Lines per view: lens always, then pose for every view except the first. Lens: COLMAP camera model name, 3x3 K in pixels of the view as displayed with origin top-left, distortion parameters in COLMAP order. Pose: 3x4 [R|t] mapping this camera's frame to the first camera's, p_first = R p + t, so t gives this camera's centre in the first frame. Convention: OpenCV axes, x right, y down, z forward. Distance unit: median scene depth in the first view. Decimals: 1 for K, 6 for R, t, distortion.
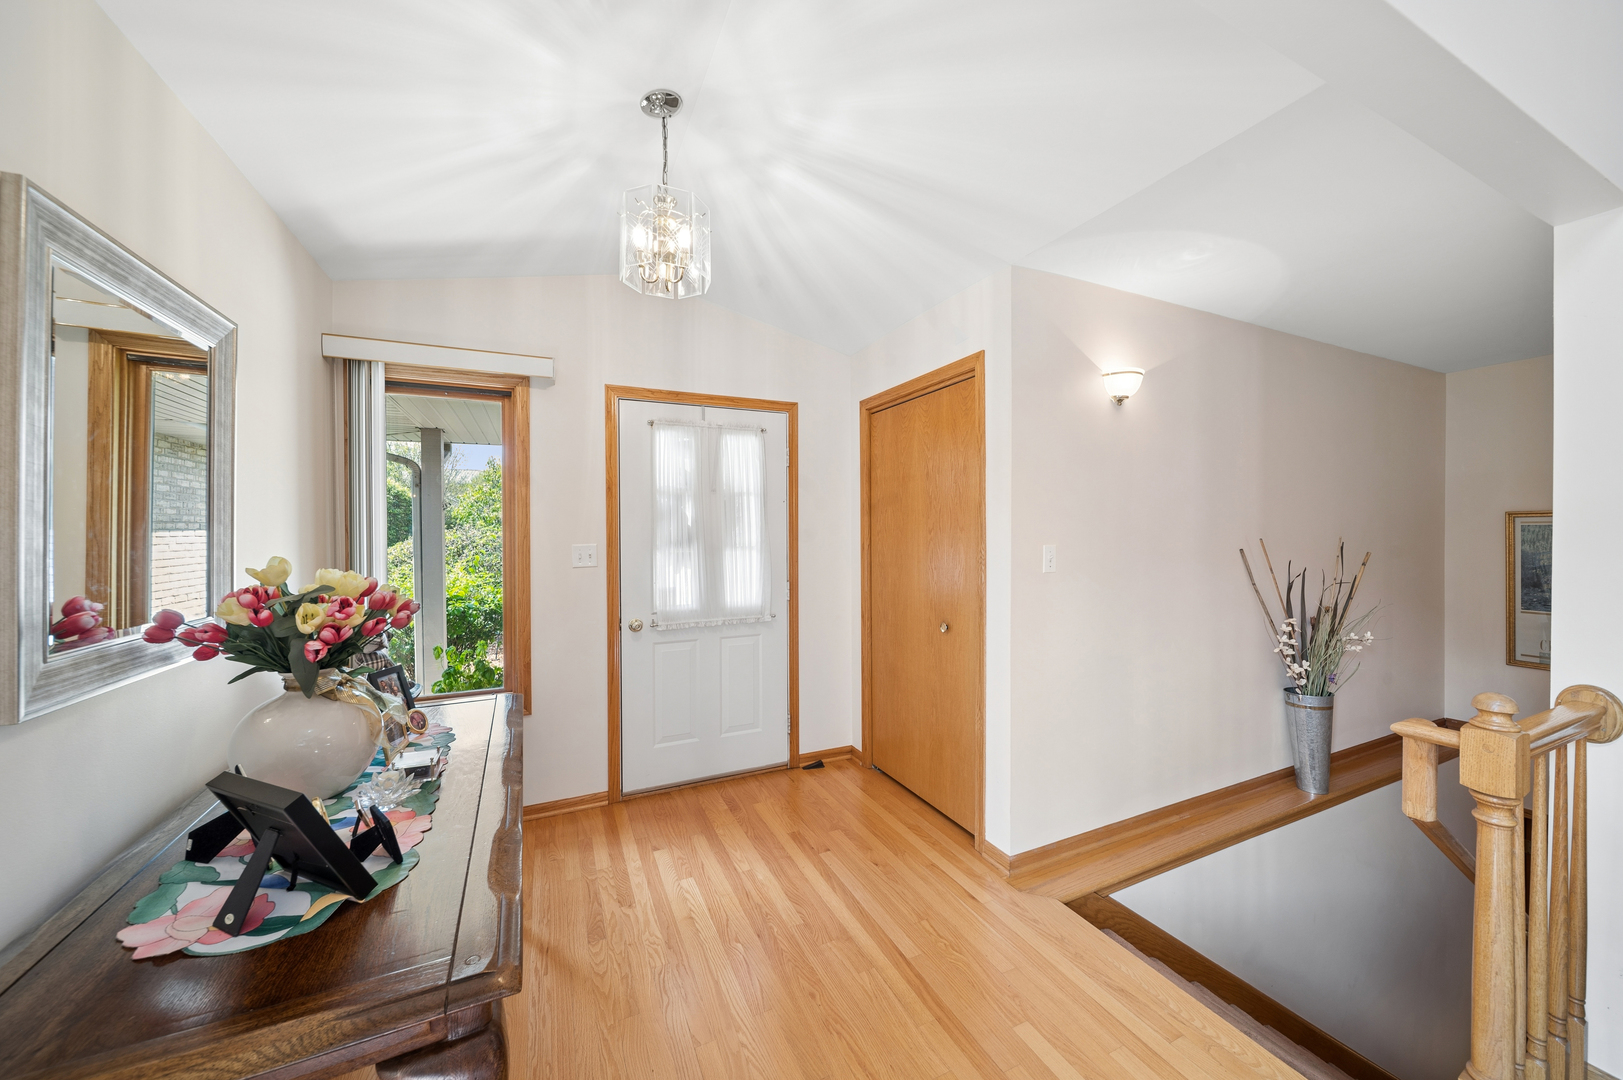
lens RADIAL K [[575.4, 0, 807.9], [0, 575.4, 535.0], [0, 0, 1]] dist [-0.000352, 0.000012]
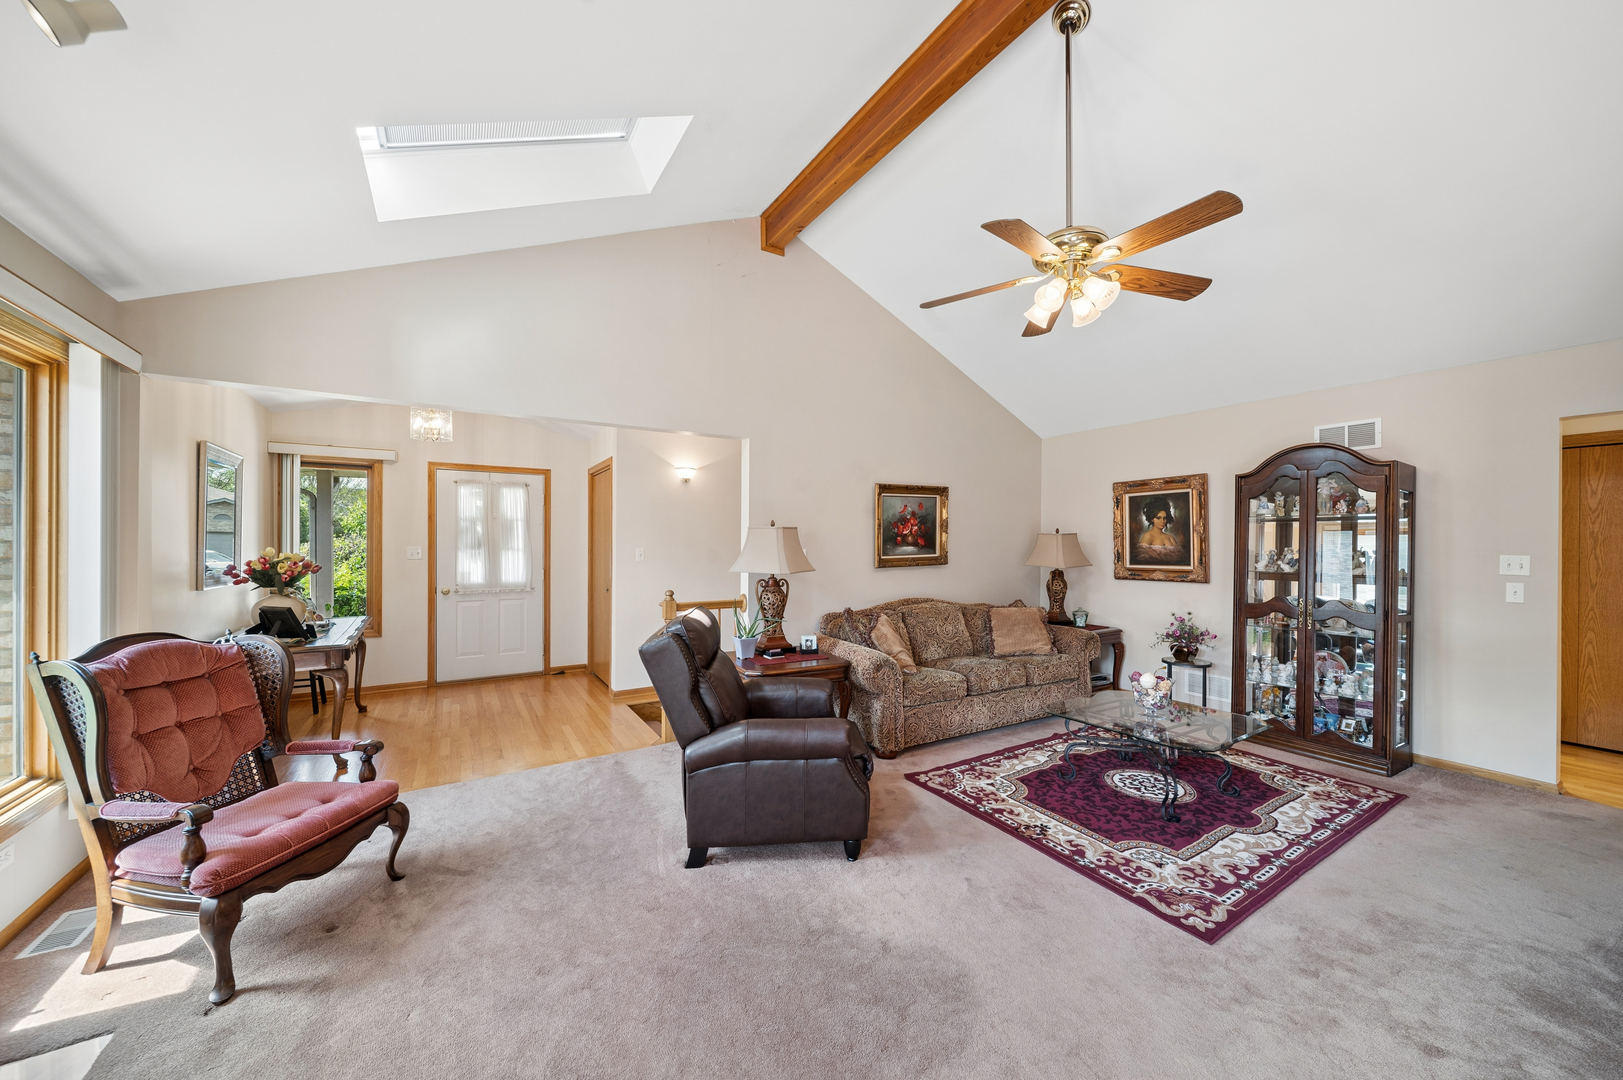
lens RADIAL K [[575.4, 0, 810.9], [0, 575.4, 542.8], [0, 0, 1]] dist [-0.000352, 0.000012]
pose [[0.991705, 0.009424, 0.128185, 0.598435], [-0.008560, 0.999937, -0.007289, 0.004615], [-0.128246, 0.006131, 0.991723, -0.940567]]
